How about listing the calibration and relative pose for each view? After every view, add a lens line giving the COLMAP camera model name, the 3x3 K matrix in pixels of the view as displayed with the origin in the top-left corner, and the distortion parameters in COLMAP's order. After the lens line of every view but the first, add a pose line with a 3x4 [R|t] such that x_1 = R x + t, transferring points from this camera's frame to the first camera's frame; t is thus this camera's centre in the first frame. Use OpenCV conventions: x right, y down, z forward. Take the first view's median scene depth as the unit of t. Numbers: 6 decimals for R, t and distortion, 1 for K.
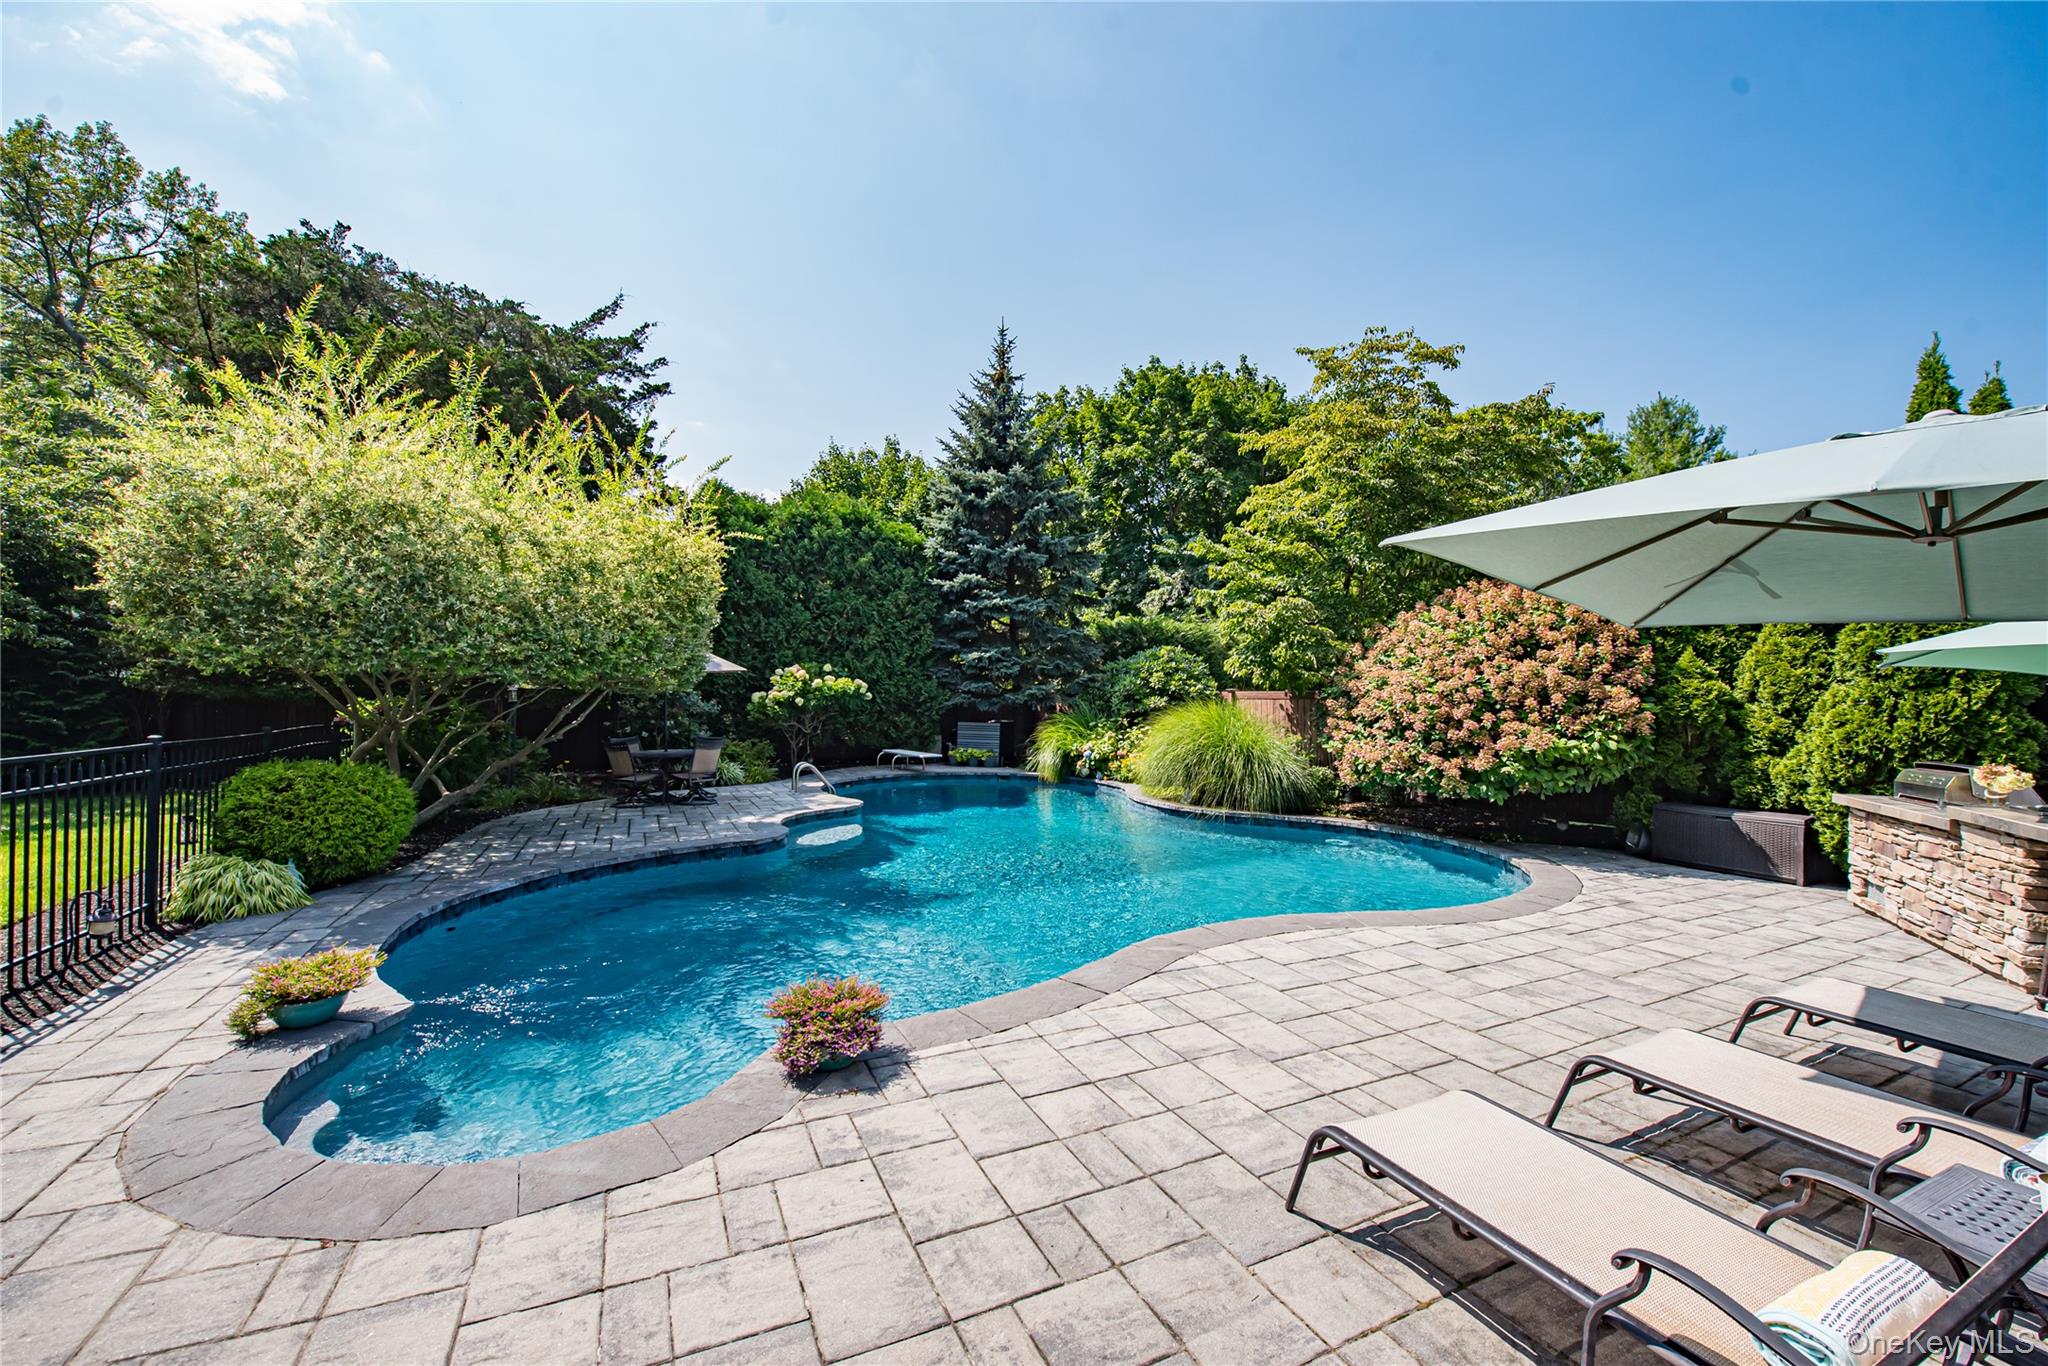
lens RADIAL K [[813.0, 0, 1033.5], [0, 813.0, 687.0], [0, 0, 1]] dist [-0.017970, -0.000772]
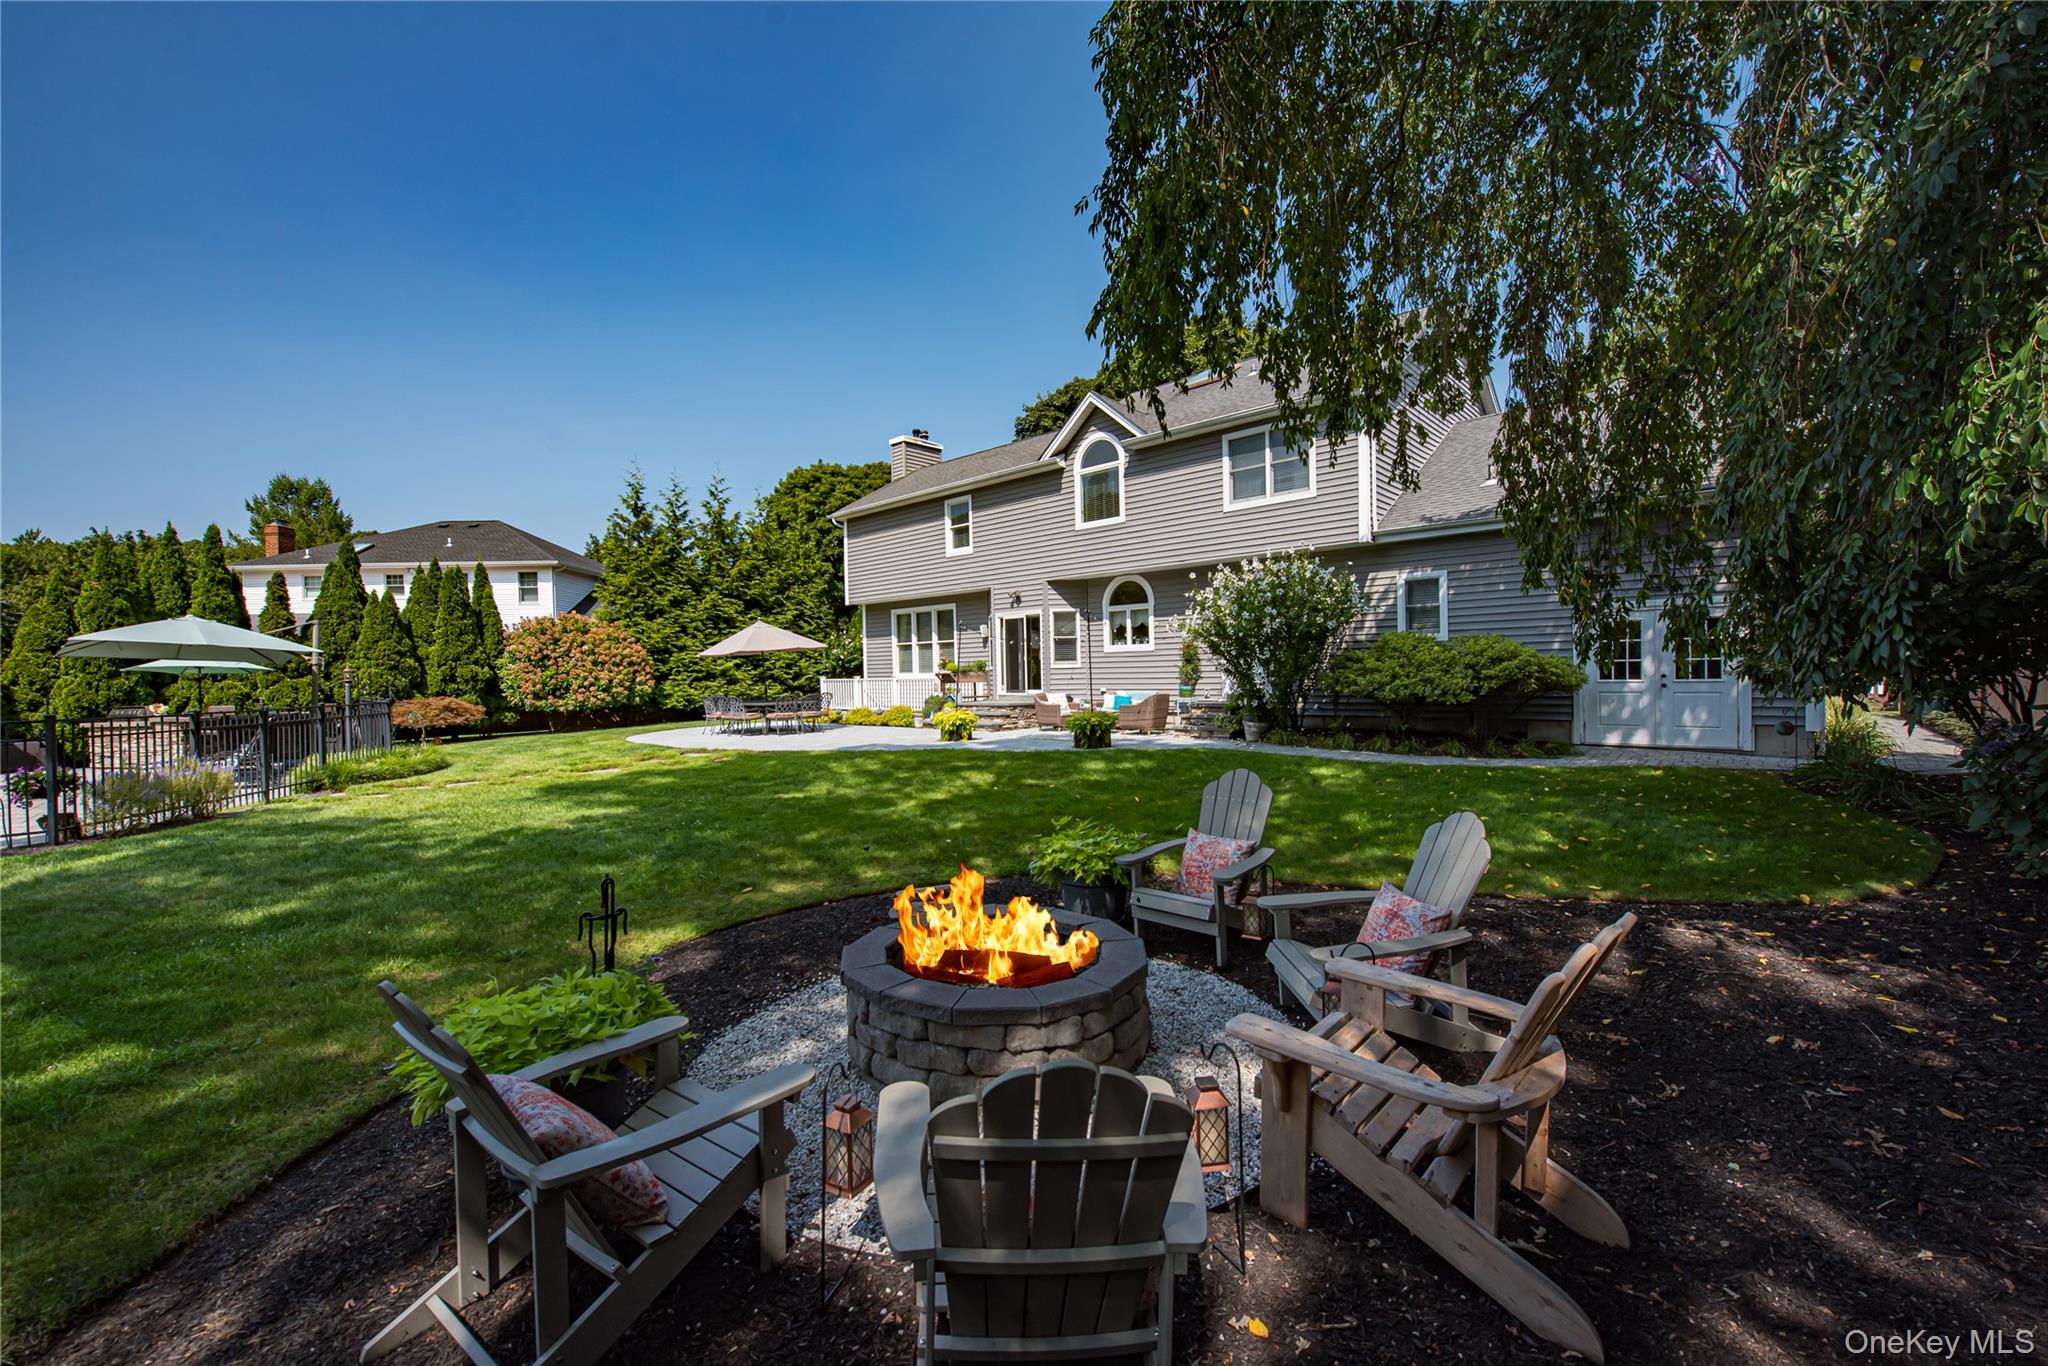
lens RADIAL K [[813.0, 0, 1029.4], [0, 813.0, 690.1], [0, 0, 1]] dist [-0.017970, -0.000772]
pose [[-0.300488, -0.027142, 0.953399, -1.791391], [0.001320, 0.999582, 0.028873, -0.023651], [-0.953785, 0.009934, -0.300327, -0.838500]]
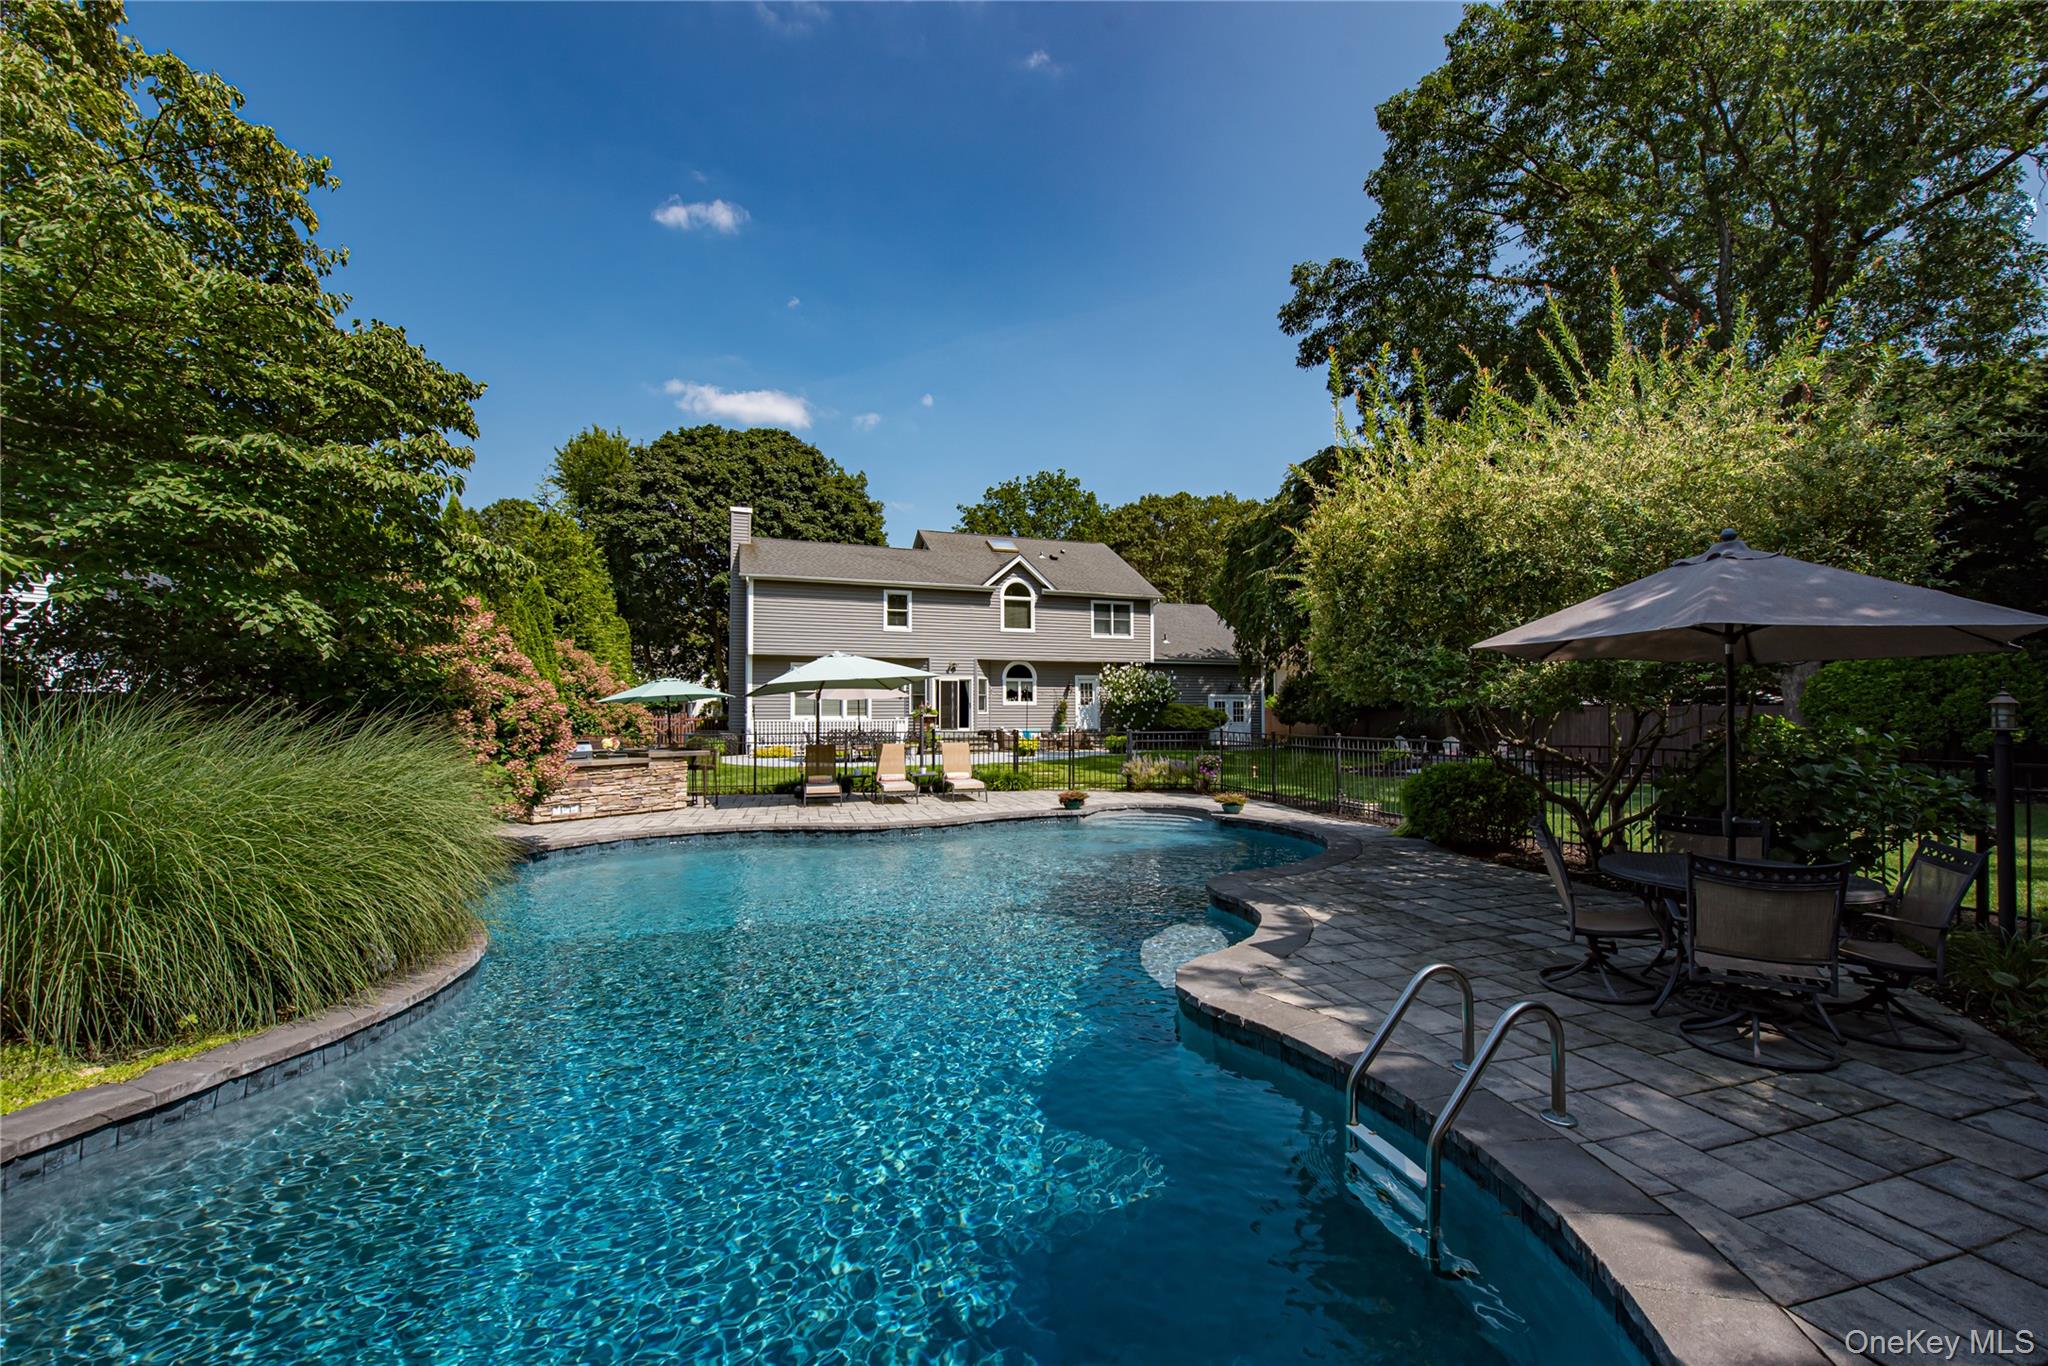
lens RADIAL K [[813.0, 0, 1029.2], [0, 813.0, 696.4], [0, 0, 1]] dist [-0.017970, -0.000772]
pose [[-0.985107, -0.005957, 0.171837, -0.322083], [-0.012255, 0.999290, -0.035617, 0.032258], [-0.171503, -0.037192, -0.984481, 2.251654]]
